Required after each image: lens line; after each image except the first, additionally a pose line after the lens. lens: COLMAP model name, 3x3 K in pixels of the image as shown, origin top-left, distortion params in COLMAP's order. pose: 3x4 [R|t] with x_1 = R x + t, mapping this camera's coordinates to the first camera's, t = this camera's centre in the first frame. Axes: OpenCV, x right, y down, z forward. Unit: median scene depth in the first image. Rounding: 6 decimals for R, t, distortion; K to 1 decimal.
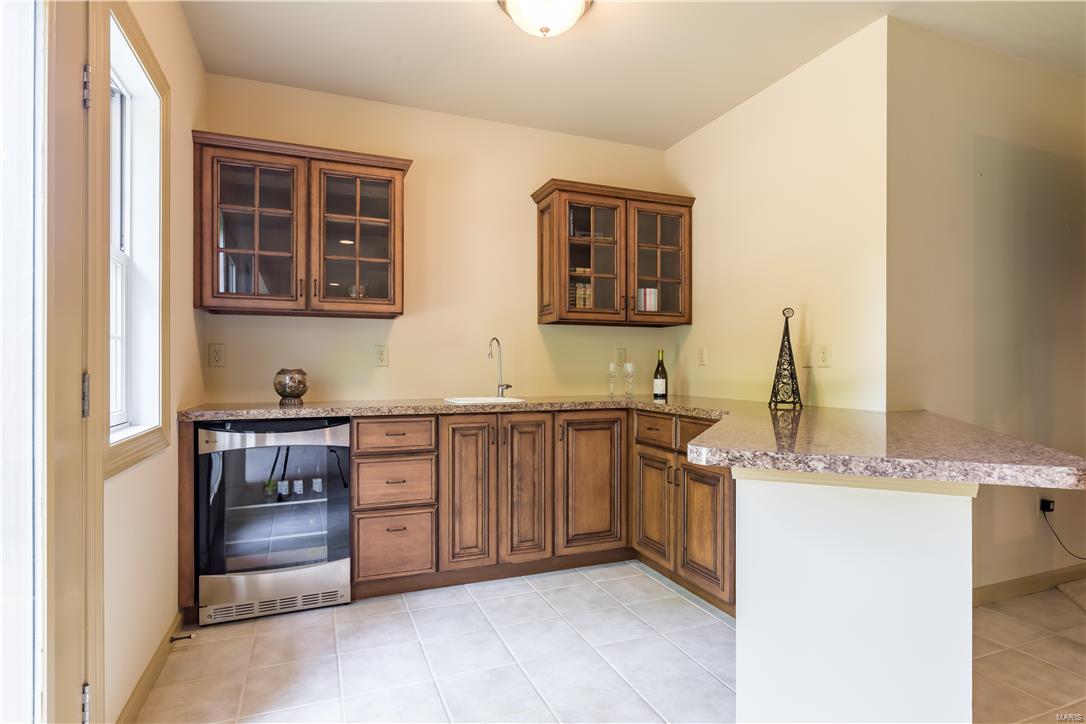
lens RADIAL K [[573.9, 0, 543.0], [0, 573.9, 362.0], [0, 0, 1]] dist [0.001224, 0.000187]
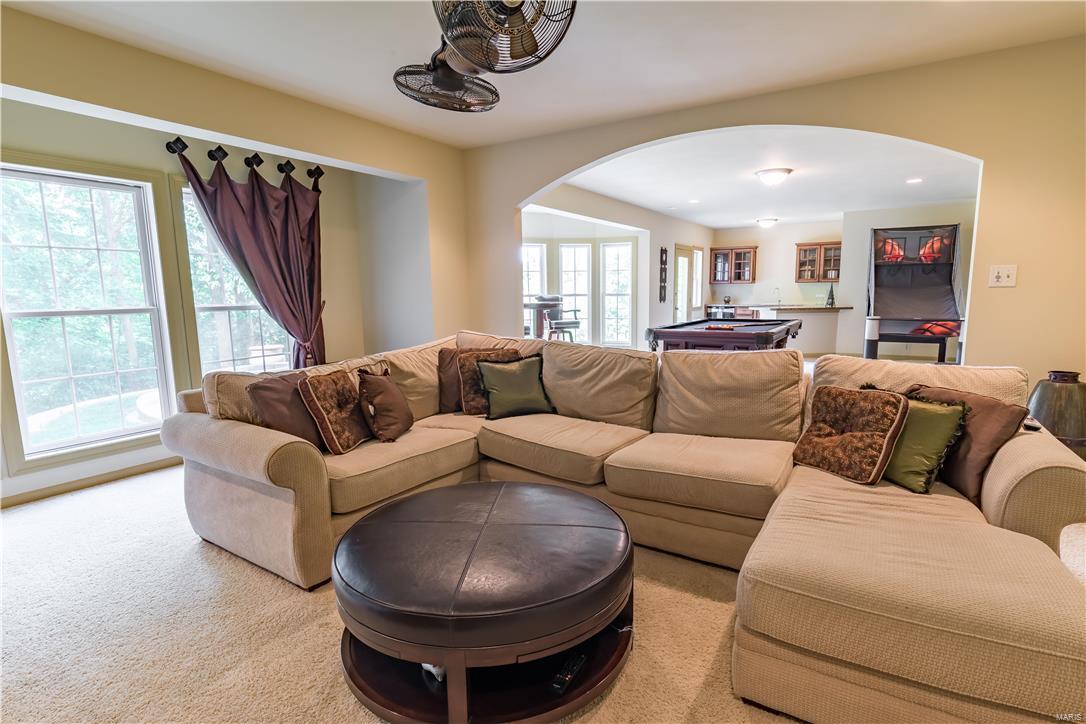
lens RADIAL K [[529.6, 0, 543.0], [0, 529.6, 362.0], [0, 0, 1]] dist [-0.000618, -0.000222]
pose [[0.560300, 0.099185, -0.822330, 2.249974], [0.020601, 0.990829, 0.133545, -0.061787], [0.828033, -0.091766, 0.553118, -2.590998]]
